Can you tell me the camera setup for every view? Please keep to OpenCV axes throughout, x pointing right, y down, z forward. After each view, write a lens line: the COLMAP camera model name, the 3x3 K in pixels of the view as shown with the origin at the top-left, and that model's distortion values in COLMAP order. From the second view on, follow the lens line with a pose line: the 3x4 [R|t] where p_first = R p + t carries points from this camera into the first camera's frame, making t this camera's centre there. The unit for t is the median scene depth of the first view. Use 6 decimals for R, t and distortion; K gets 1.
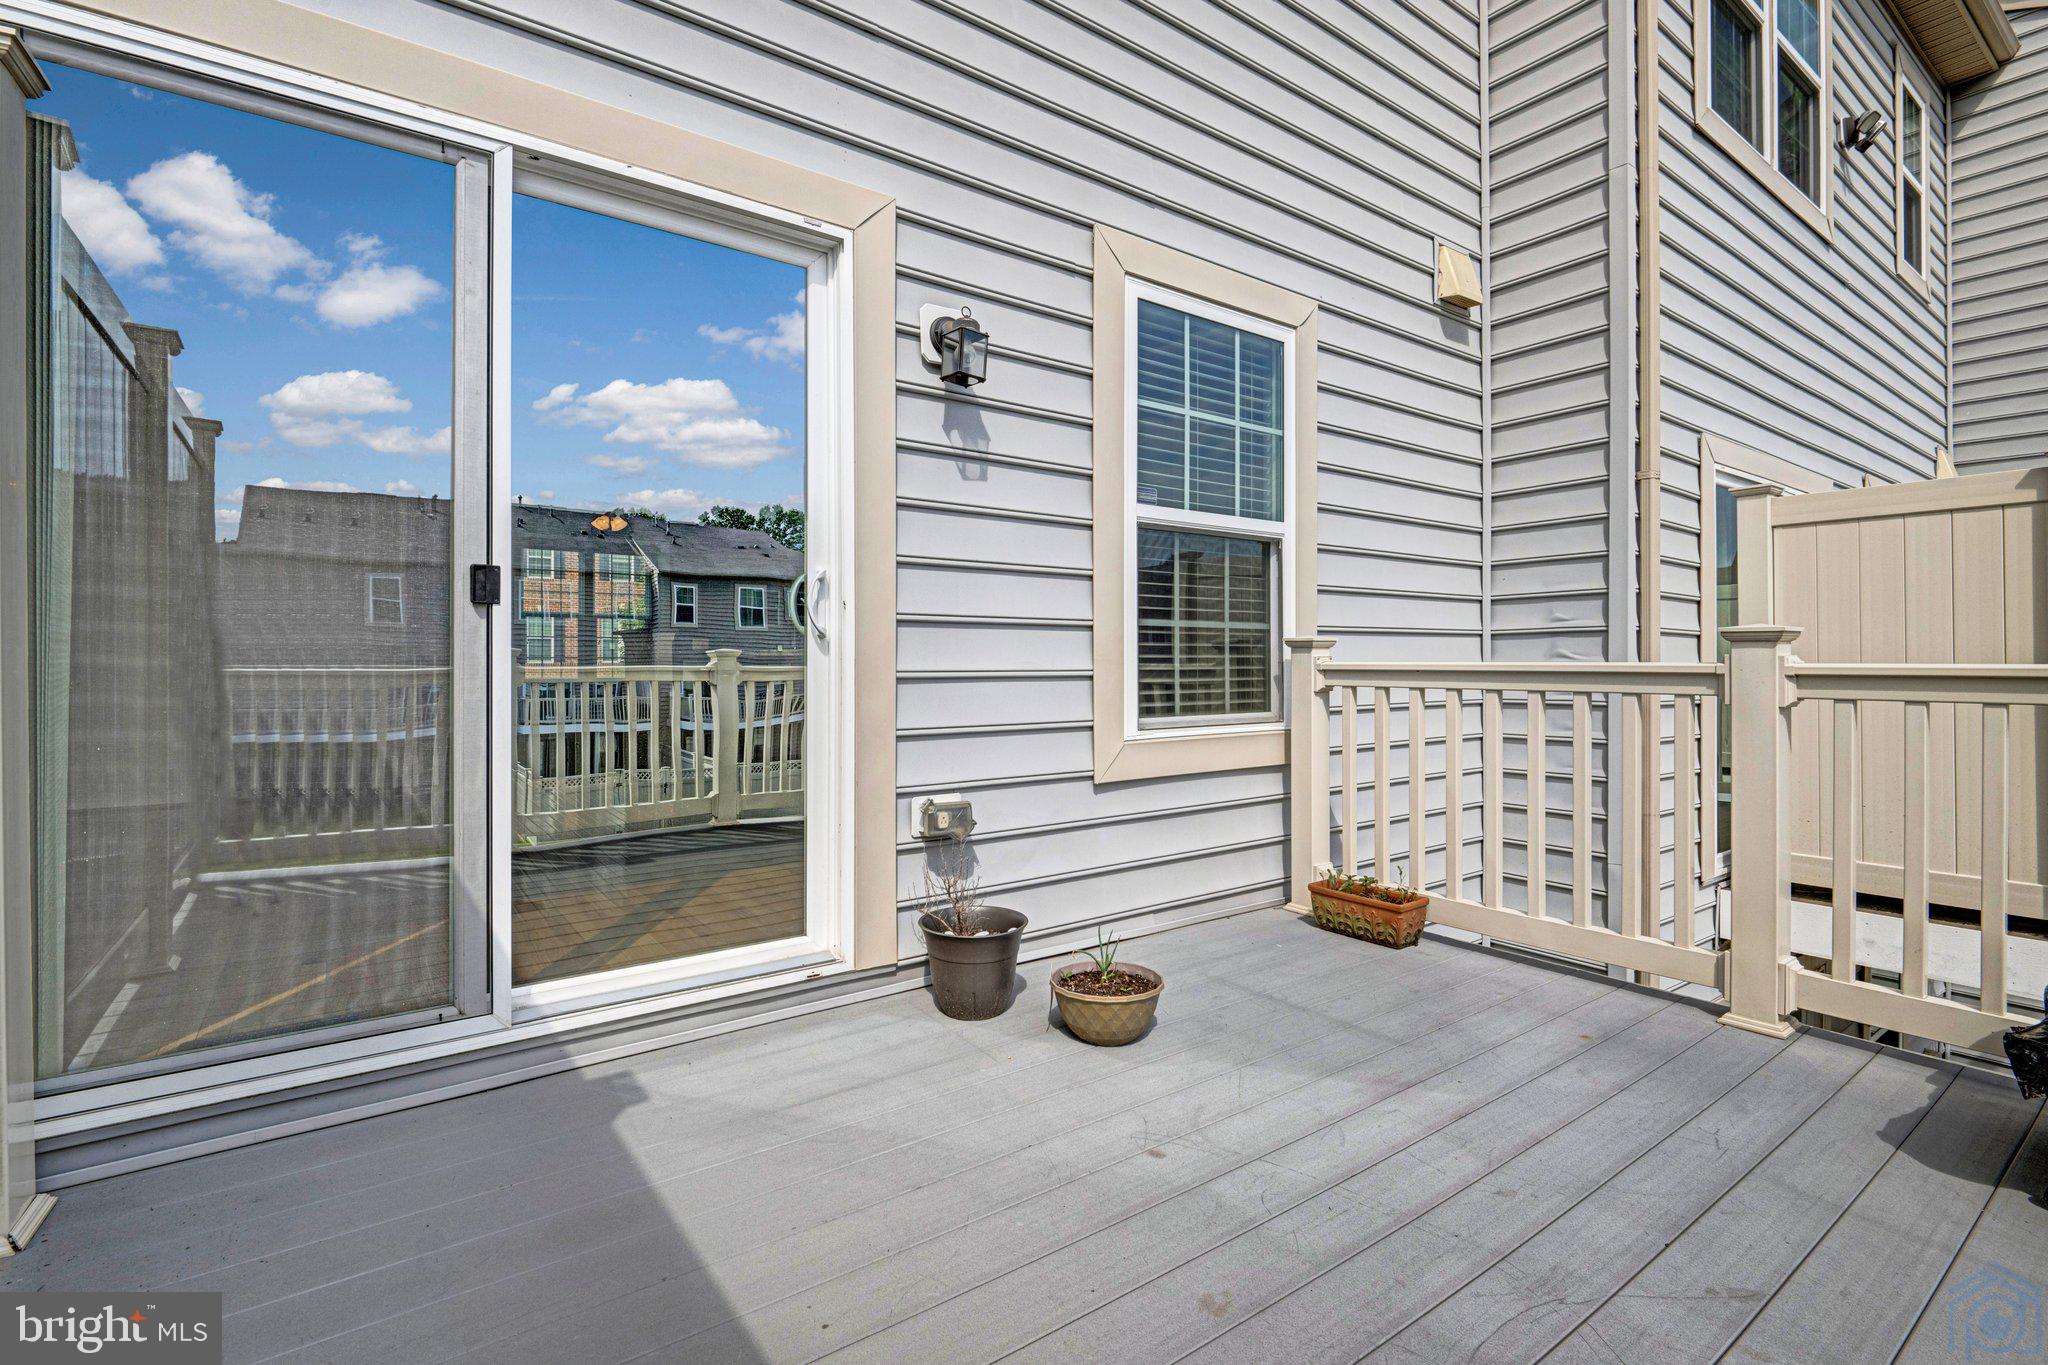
lens RADIAL K [[953.4, 0, 1018.7], [0, 953.4, 677.0], [0, 0, 1]] dist [0.000872, 0.000036]
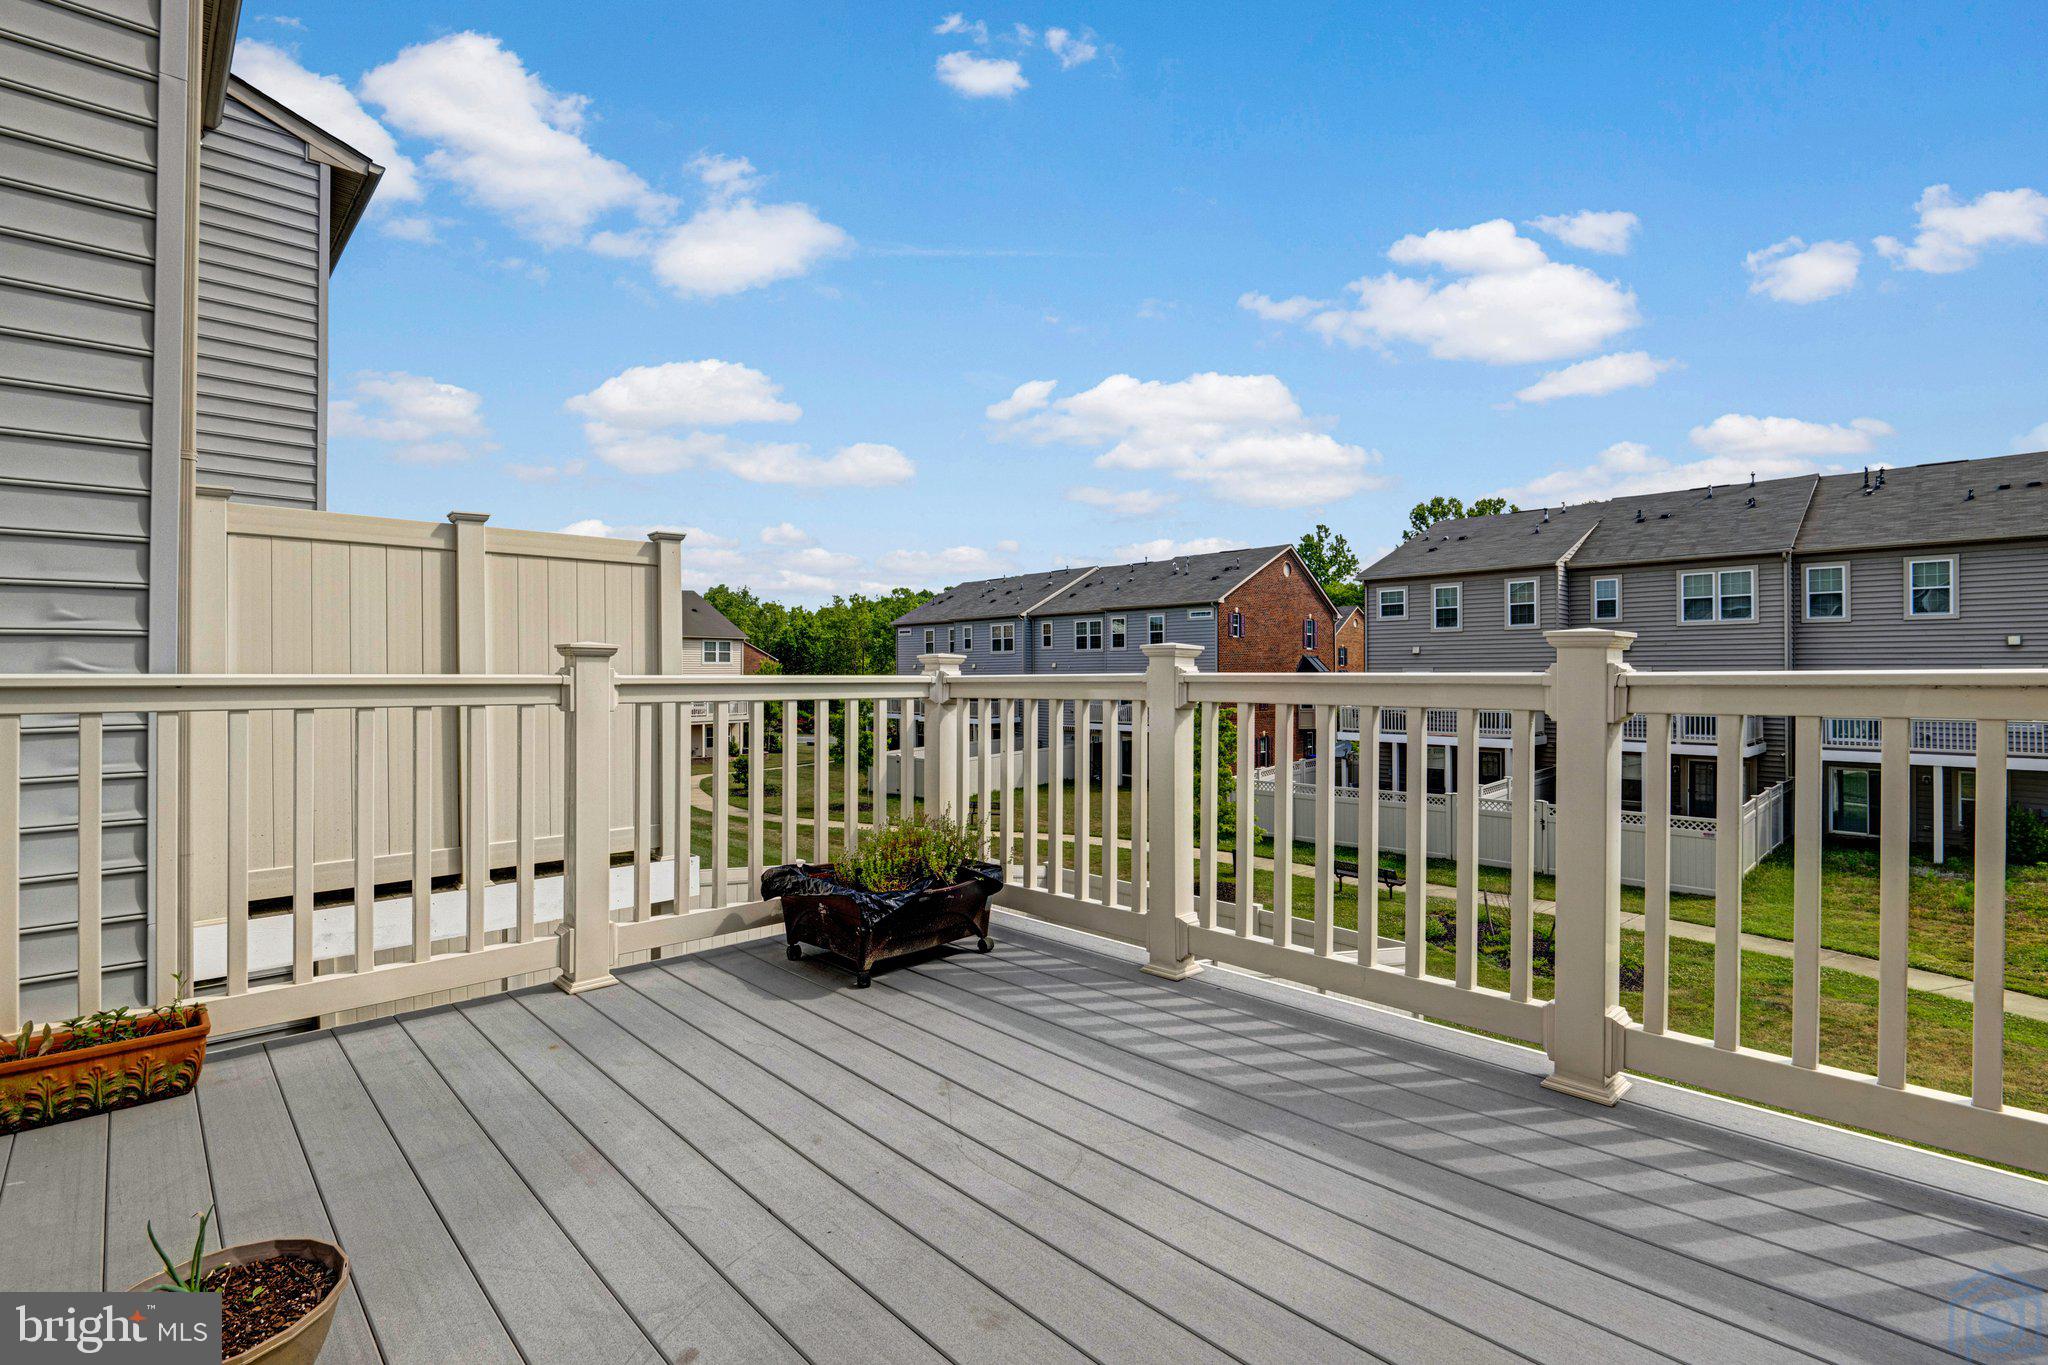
lens RADIAL K [[953.4, 0, 1018.7], [0, 953.4, 677.0], [0, 0, 1]] dist [0.000872, 0.000036]
pose [[-0.118461, -0.005783, 0.992942, -0.321803], [0.018106, 0.999804, 0.007983, -0.008421], [-0.992794, 0.018924, -0.118333, 0.435536]]
